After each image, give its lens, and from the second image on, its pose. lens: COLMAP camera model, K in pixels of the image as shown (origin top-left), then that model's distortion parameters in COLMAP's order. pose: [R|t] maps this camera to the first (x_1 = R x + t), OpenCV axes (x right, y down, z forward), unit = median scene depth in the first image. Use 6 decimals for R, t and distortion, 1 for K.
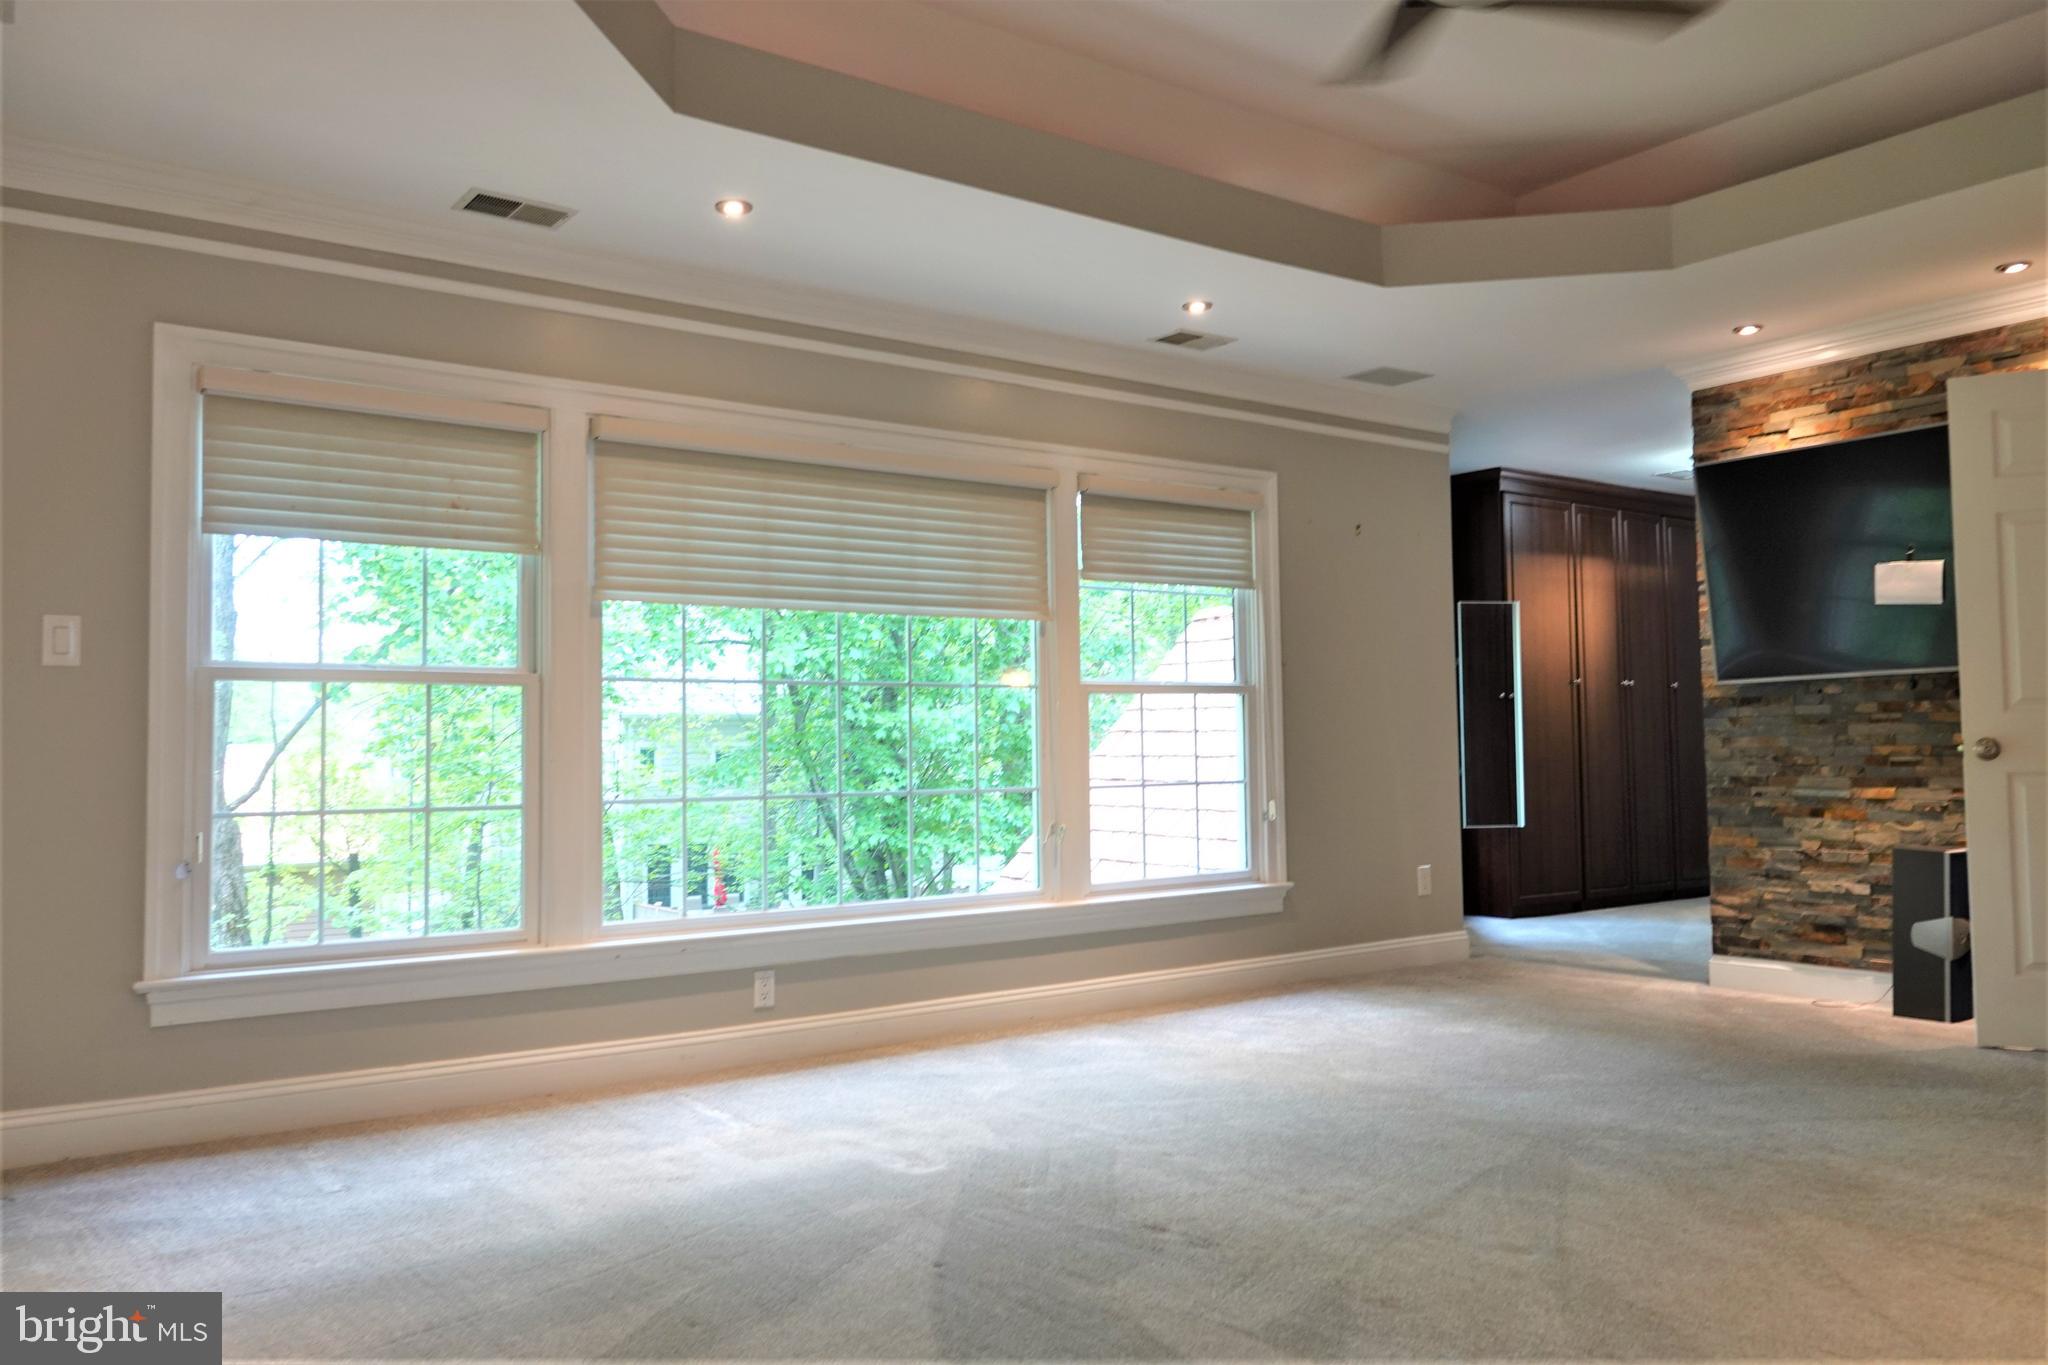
lens RADIAL K [[1464.2, 0, 1017.6], [0, 1464.2, 685.4], [0, 0, 1]] dist [0.001687, -0.002200]
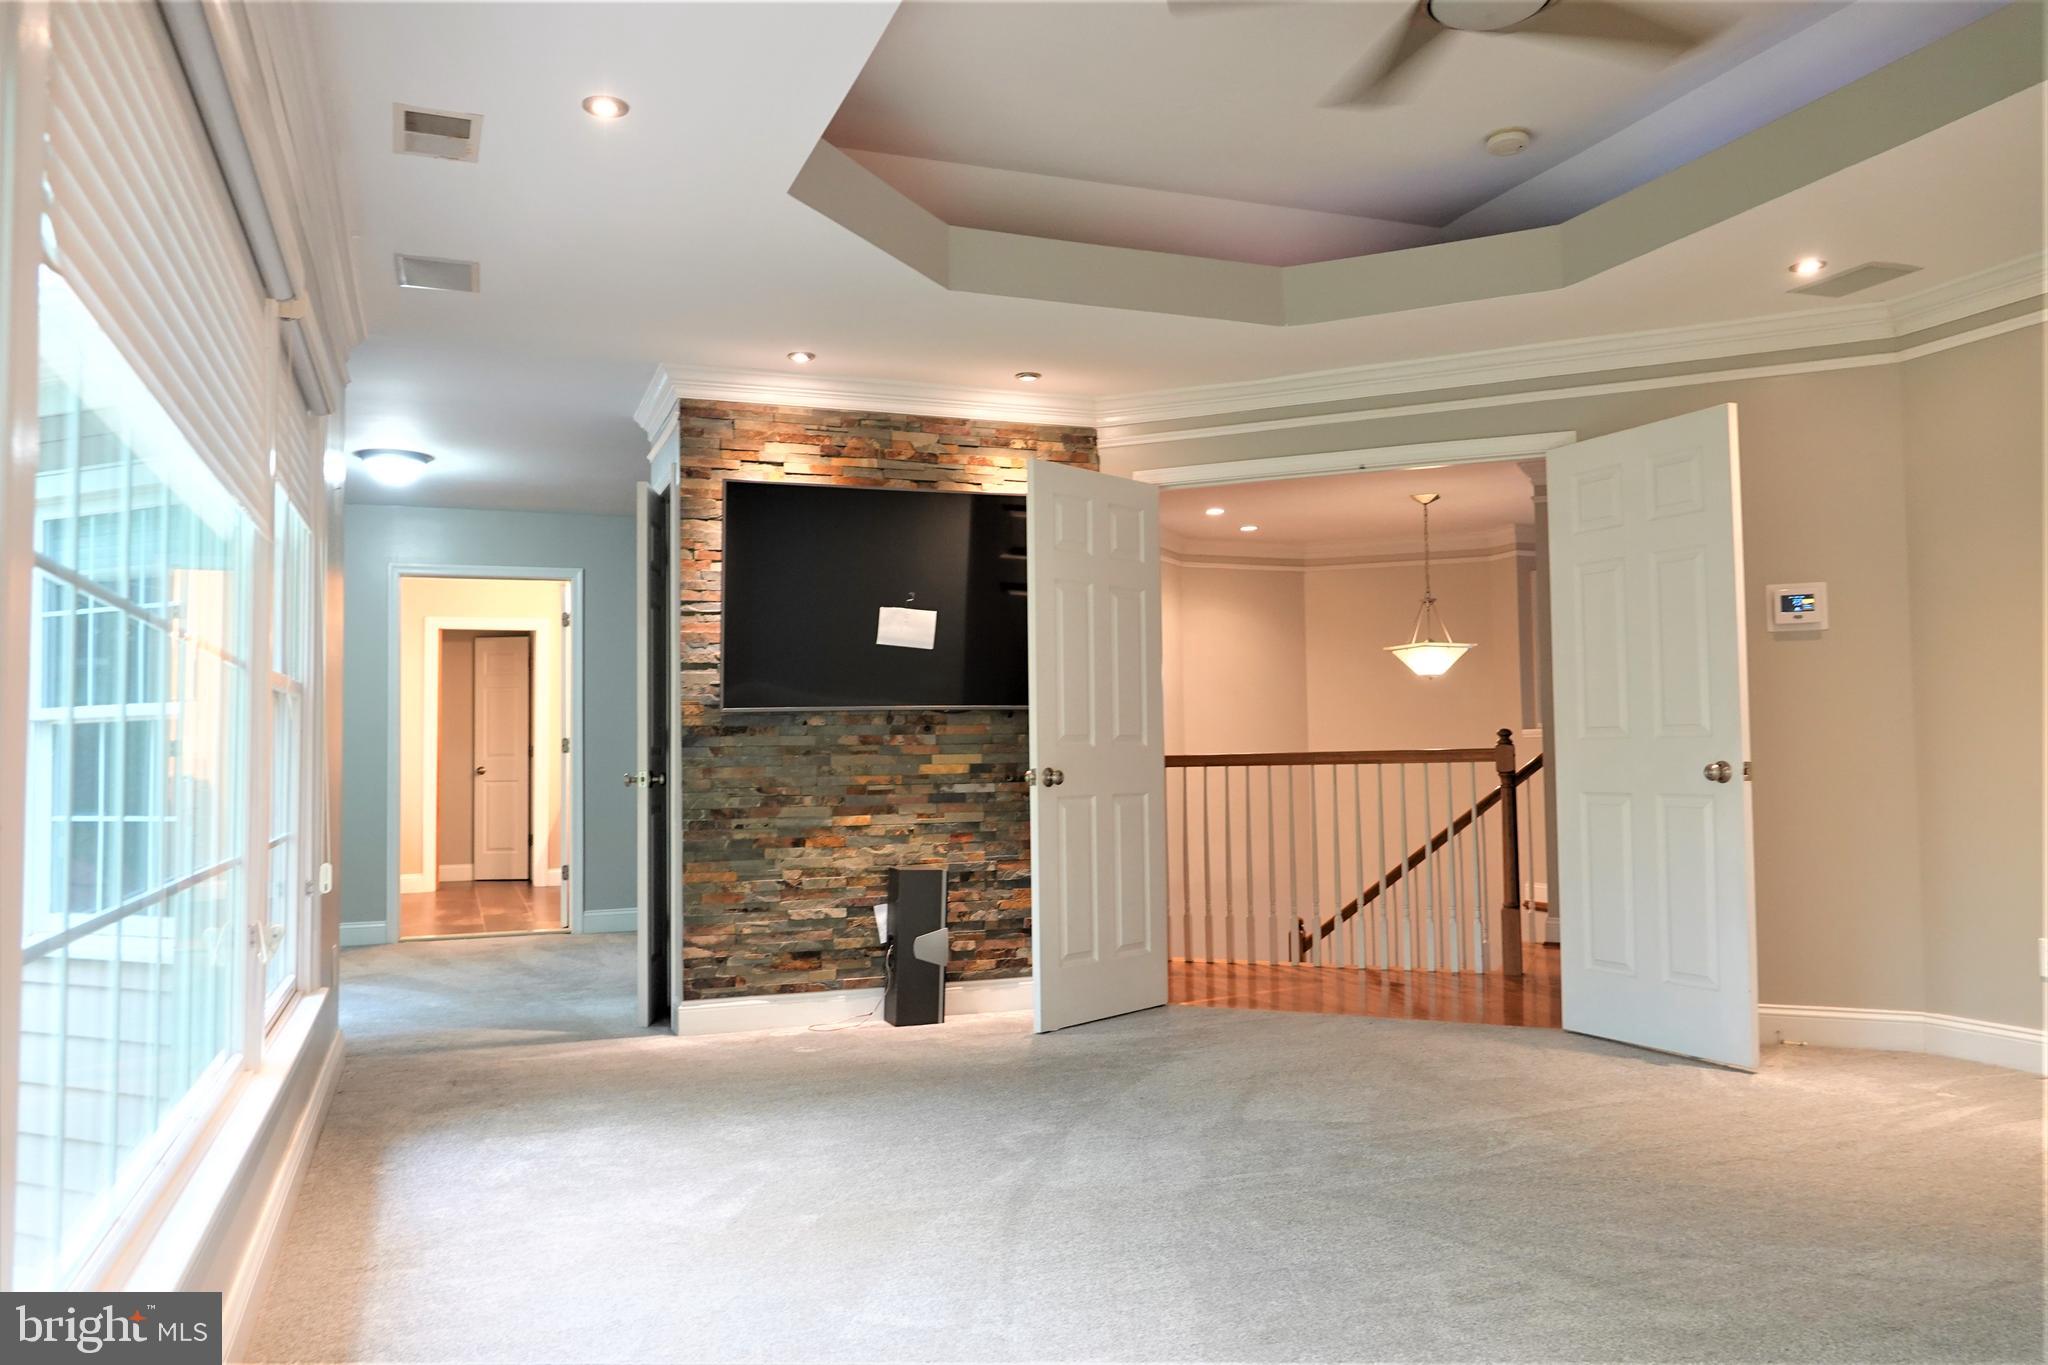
lens RADIAL K [[1464.2, 0, 1018.2], [0, 1464.2, 677.9], [0, 0, 1]] dist [0.001687, -0.002200]
pose [[0.279729, 0.062040, 0.958073, -0.394090], [-0.034064, 0.997923, -0.054675, 0.023437], [-0.959475, -0.017341, 0.281261, 0.569193]]
